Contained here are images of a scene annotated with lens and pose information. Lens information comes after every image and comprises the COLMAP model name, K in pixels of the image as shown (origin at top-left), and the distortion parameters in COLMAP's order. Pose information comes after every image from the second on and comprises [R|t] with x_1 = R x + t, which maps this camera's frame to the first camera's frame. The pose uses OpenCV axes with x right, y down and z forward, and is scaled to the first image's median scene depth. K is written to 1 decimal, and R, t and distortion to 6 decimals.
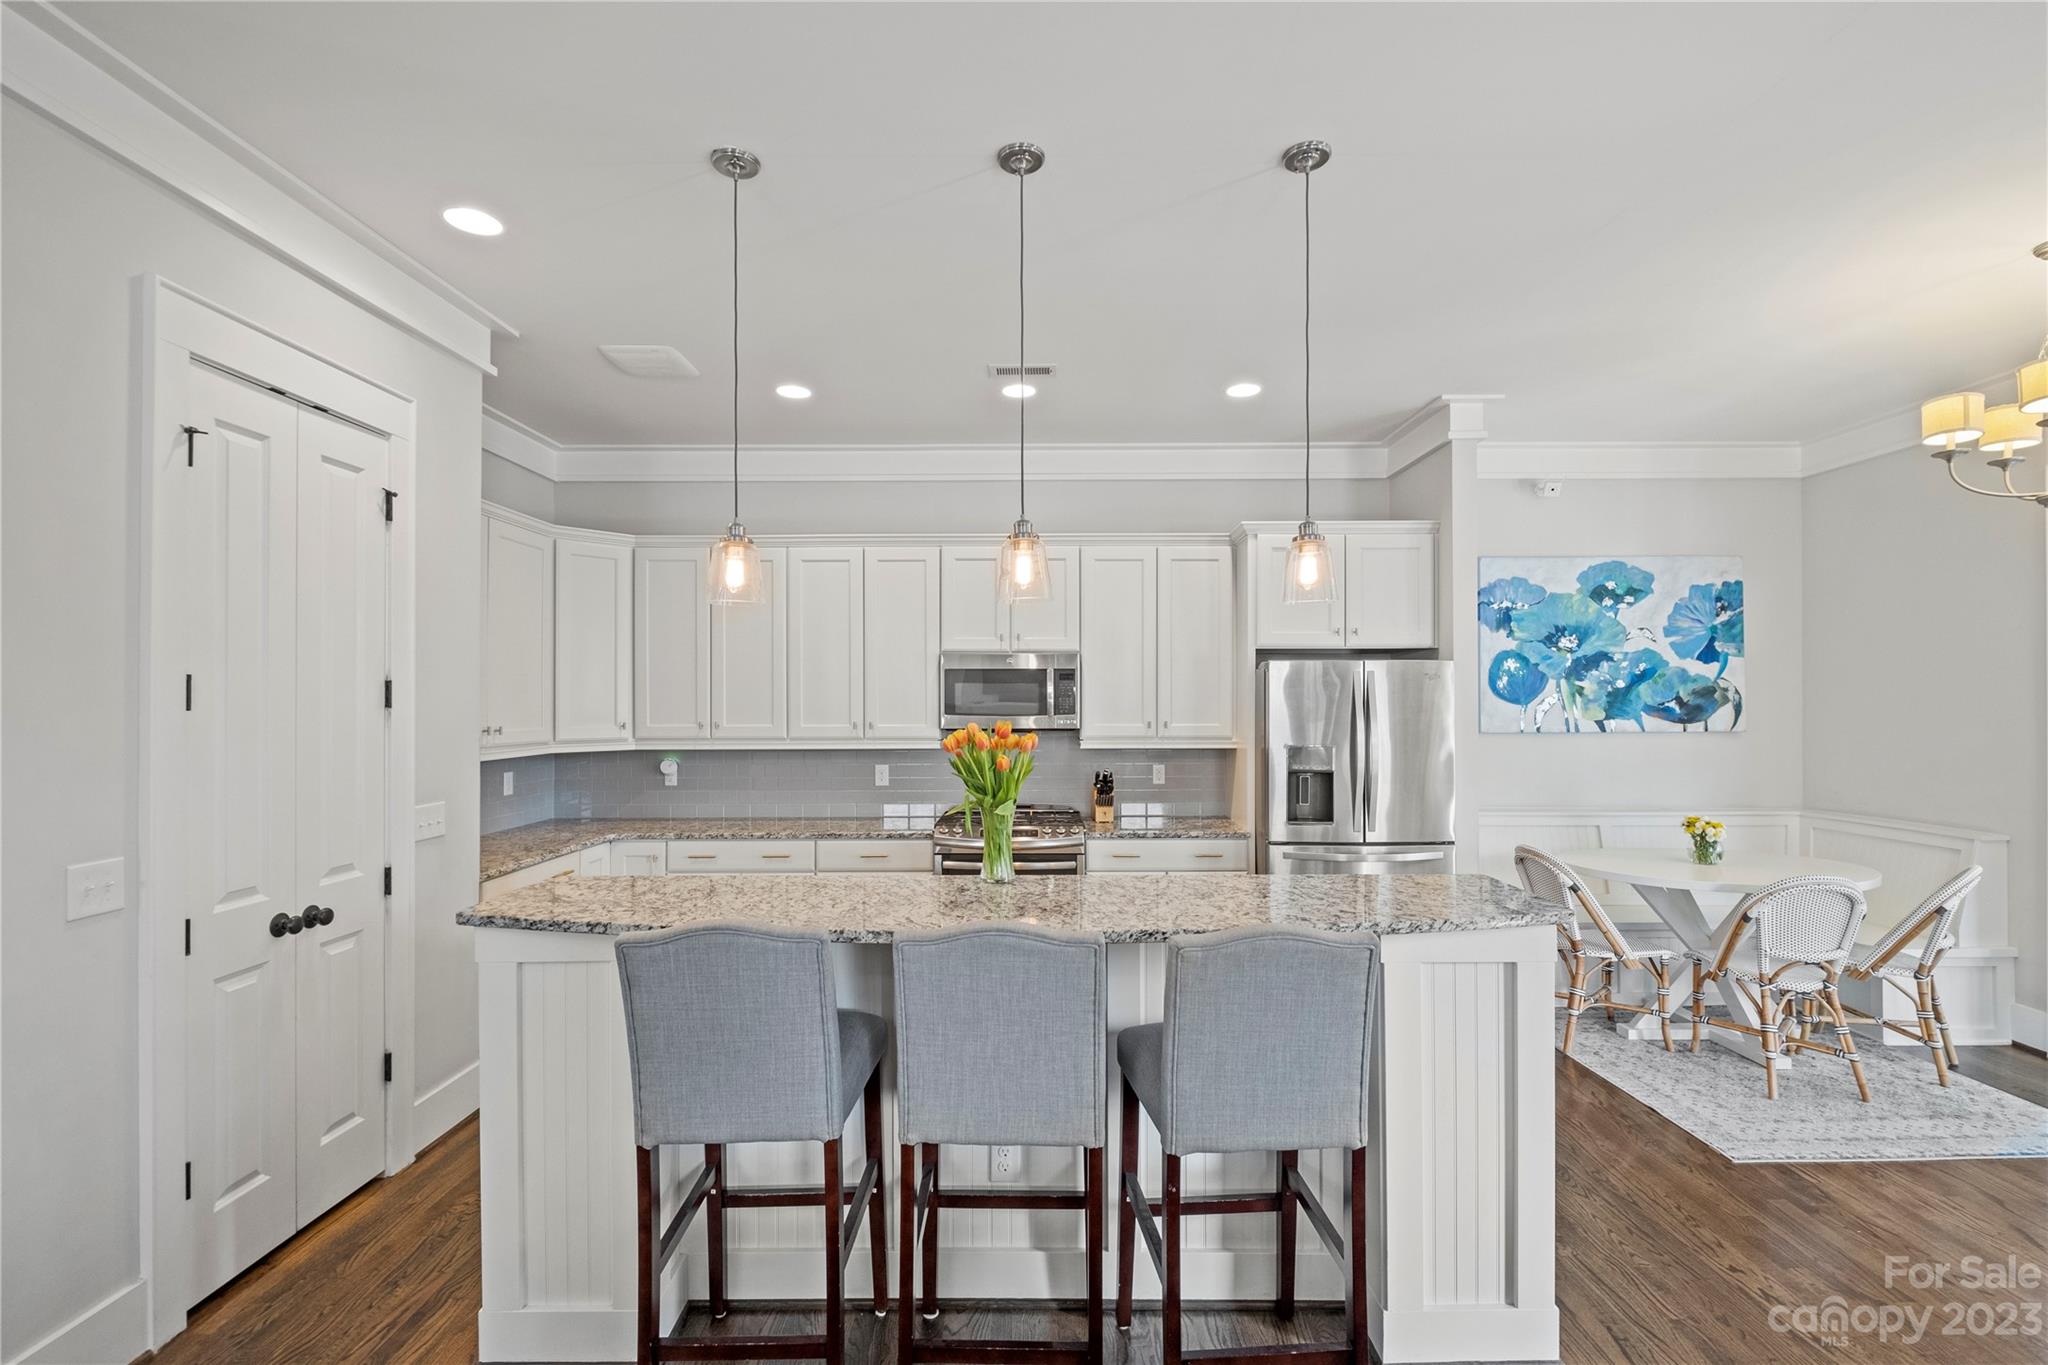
lens RADIAL K [[908.3, 0, 1028.3], [0, 908.3, 697.3], [0, 0, 1]] dist [-0.000898, -0.000607]
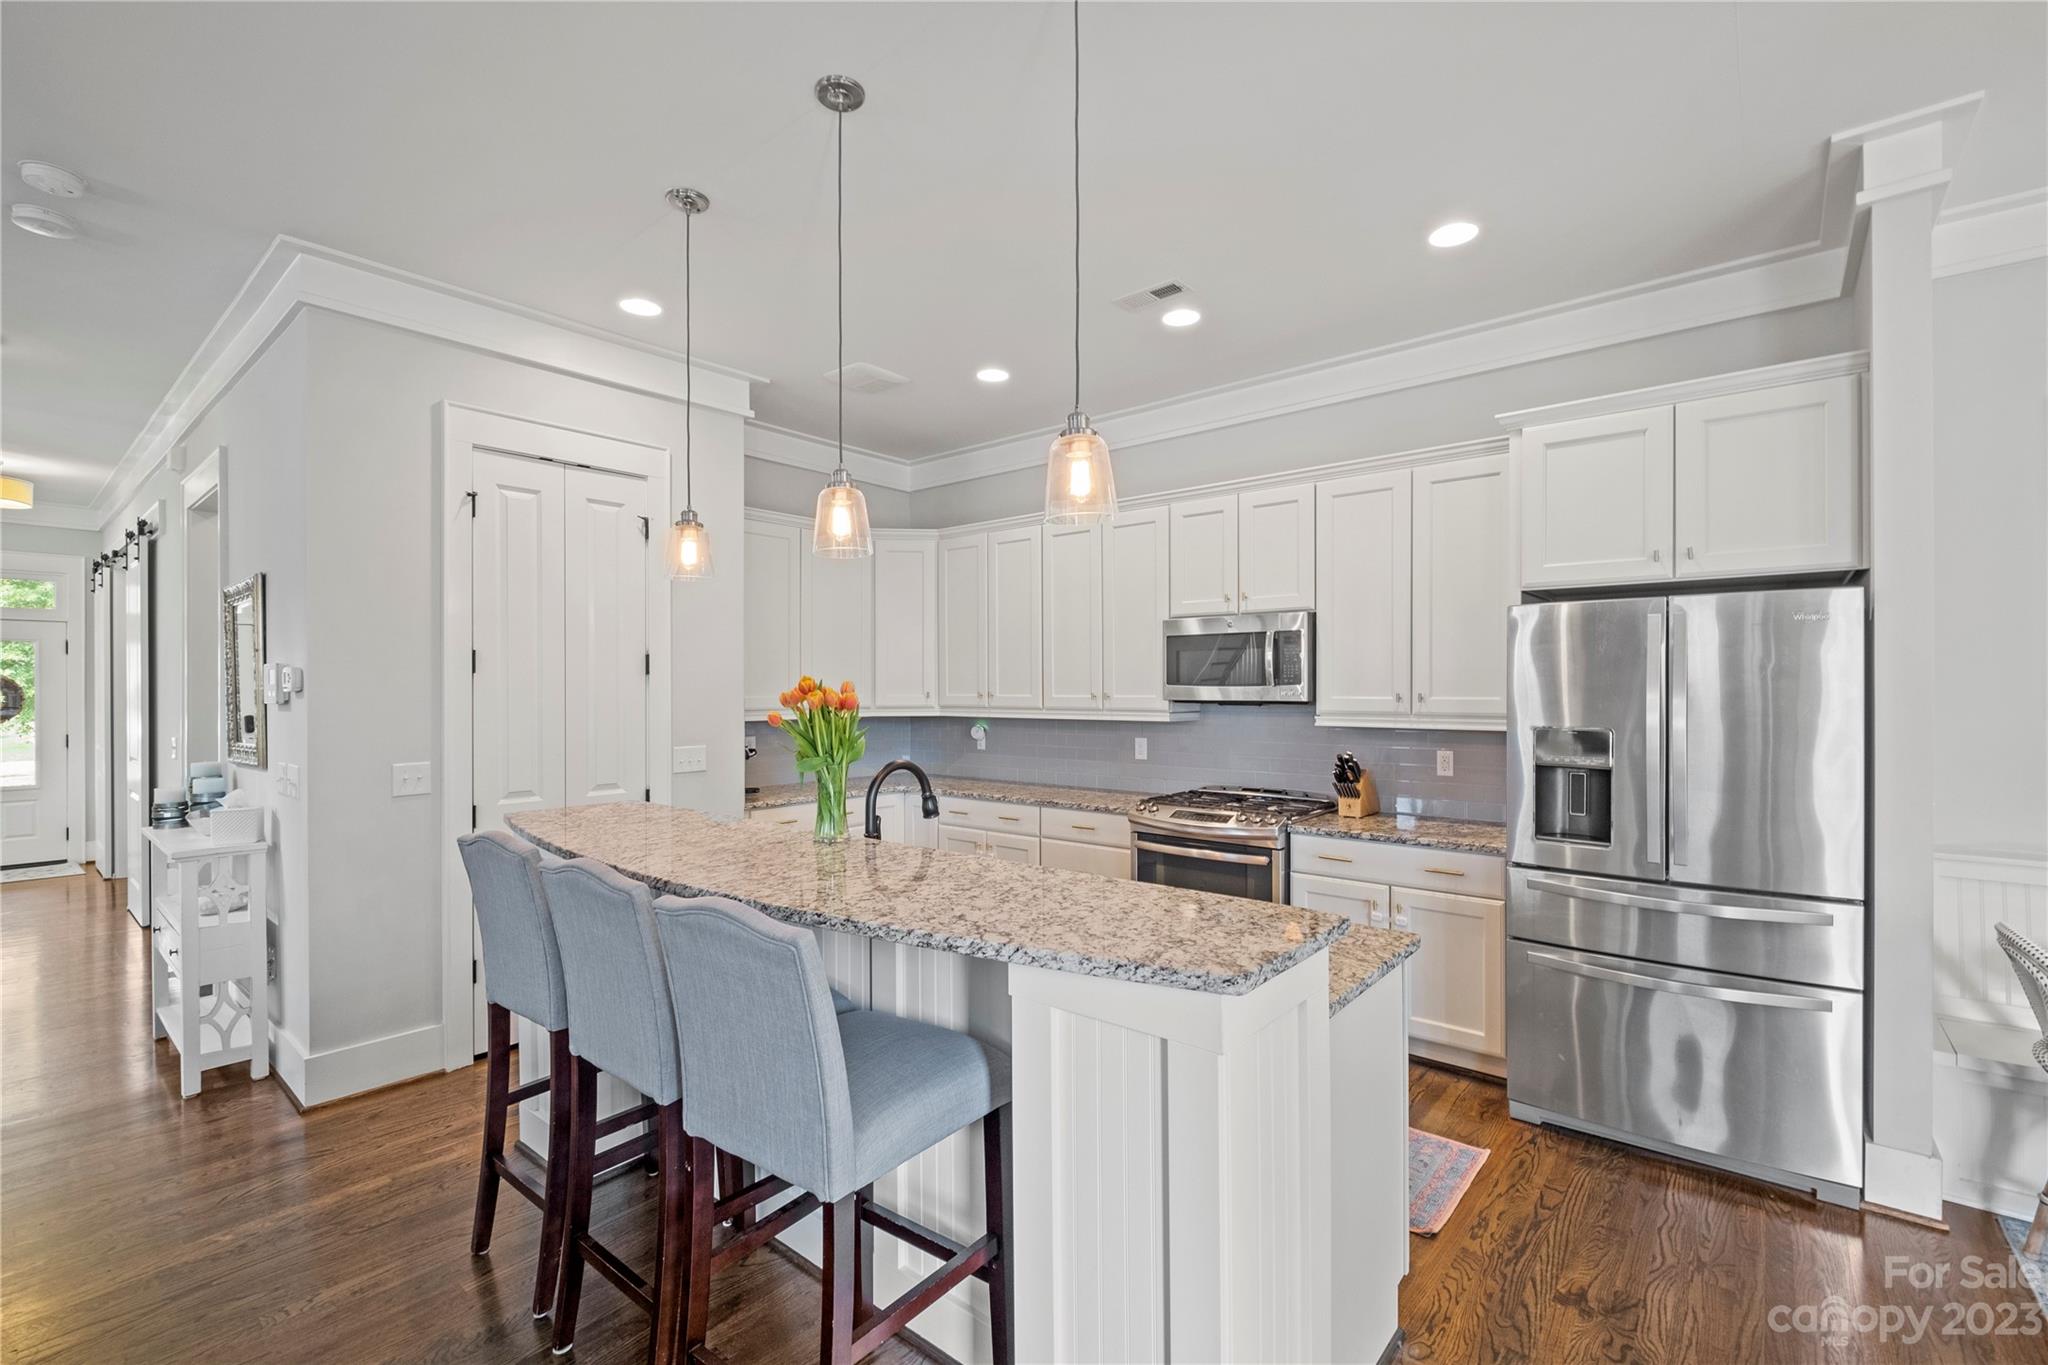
lens RADIAL K [[901.4, 0, 1024.9], [0, 901.4, 693.0], [0, 0, 1]] dist [0.011668, -0.011139]
pose [[0.764624, 0.004289, -0.644463, 0.412154], [0.003192, 0.999940, 0.010442, 0.018049], [0.644469, -0.010041, 0.764564, 0.209202]]
